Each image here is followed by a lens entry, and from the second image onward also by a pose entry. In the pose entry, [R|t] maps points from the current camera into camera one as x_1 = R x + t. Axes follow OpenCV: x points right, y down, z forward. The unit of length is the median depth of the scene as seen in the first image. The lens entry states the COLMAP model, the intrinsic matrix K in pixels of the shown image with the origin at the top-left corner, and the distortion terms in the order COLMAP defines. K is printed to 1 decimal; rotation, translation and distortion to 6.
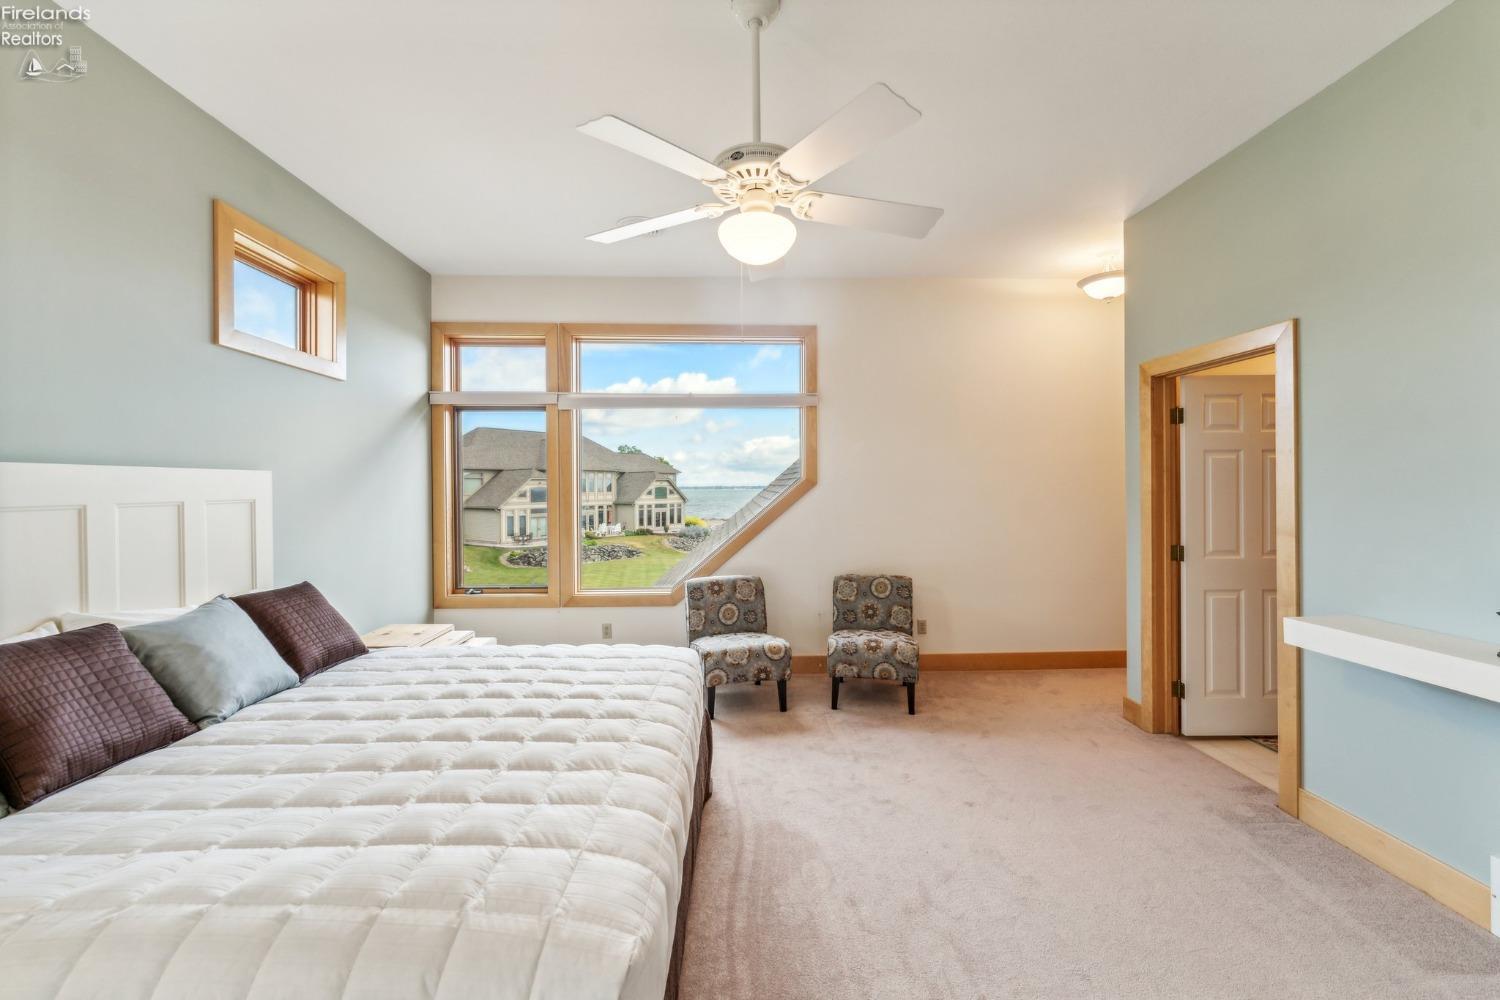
lens RADIAL K [[603.0, 0, 744.1], [0, 603.0, 493.8], [0, 0, 1]] dist [-0.003036, 0.001027]
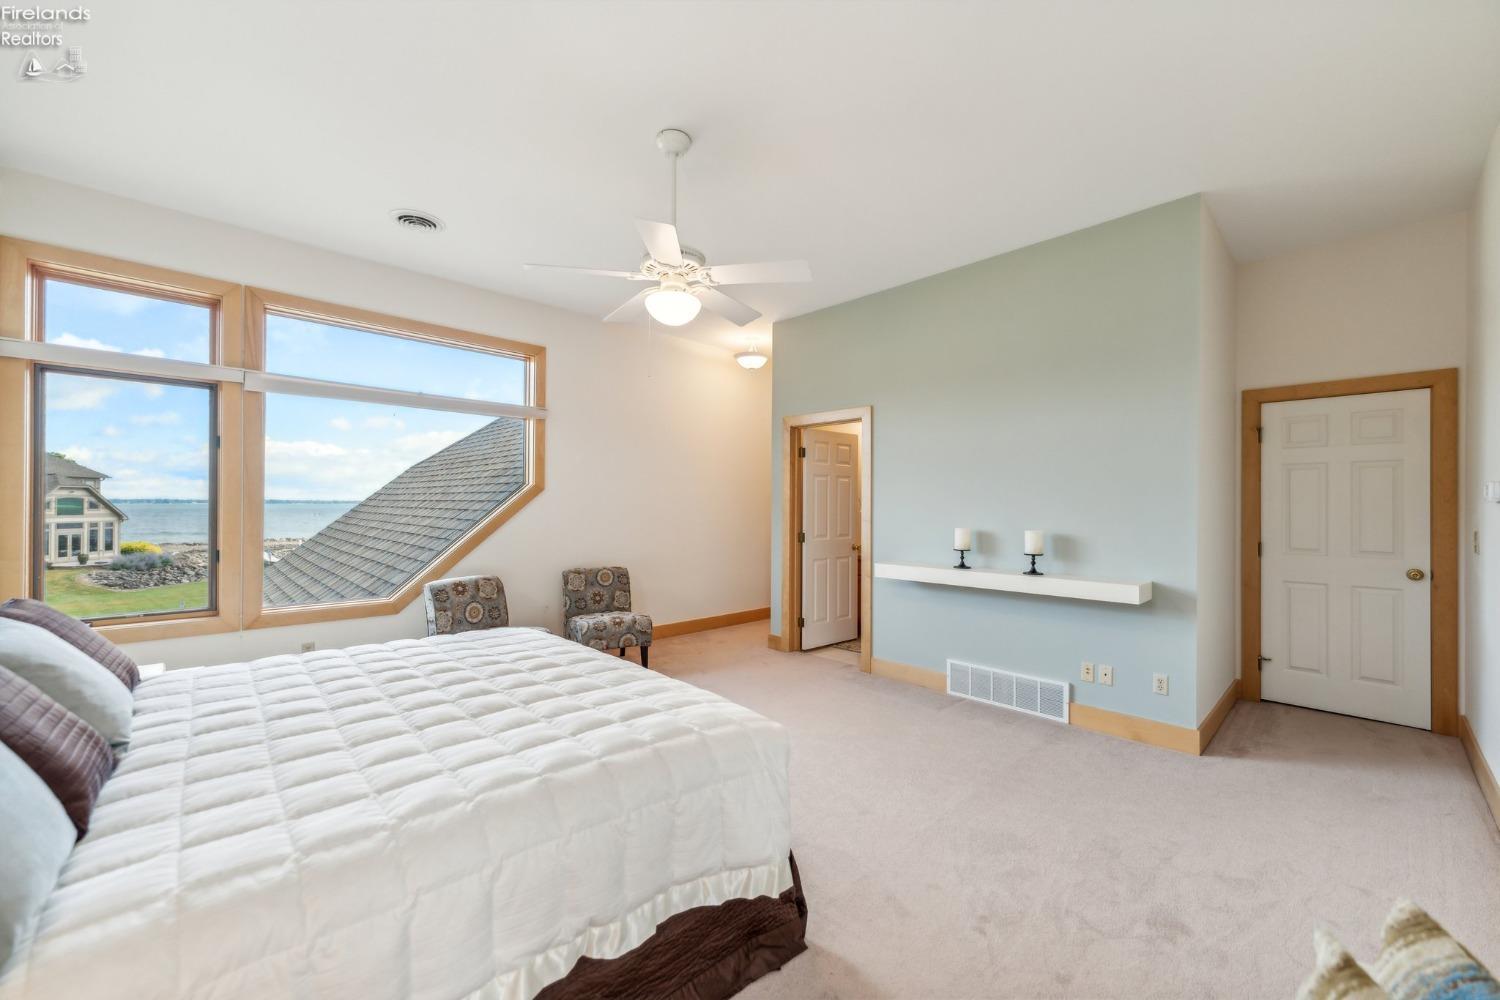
lens RADIAL K [[603.0, 0, 746.7], [0, 603.0, 502.4], [0, 0, 1]] dist [-0.003036, 0.001027]
pose [[0.738104, 0.015277, 0.674514, -0.384552], [-0.004491, 0.999833, -0.017731, 0.027643], [-0.674672, 0.010058, 0.738050, -0.075892]]
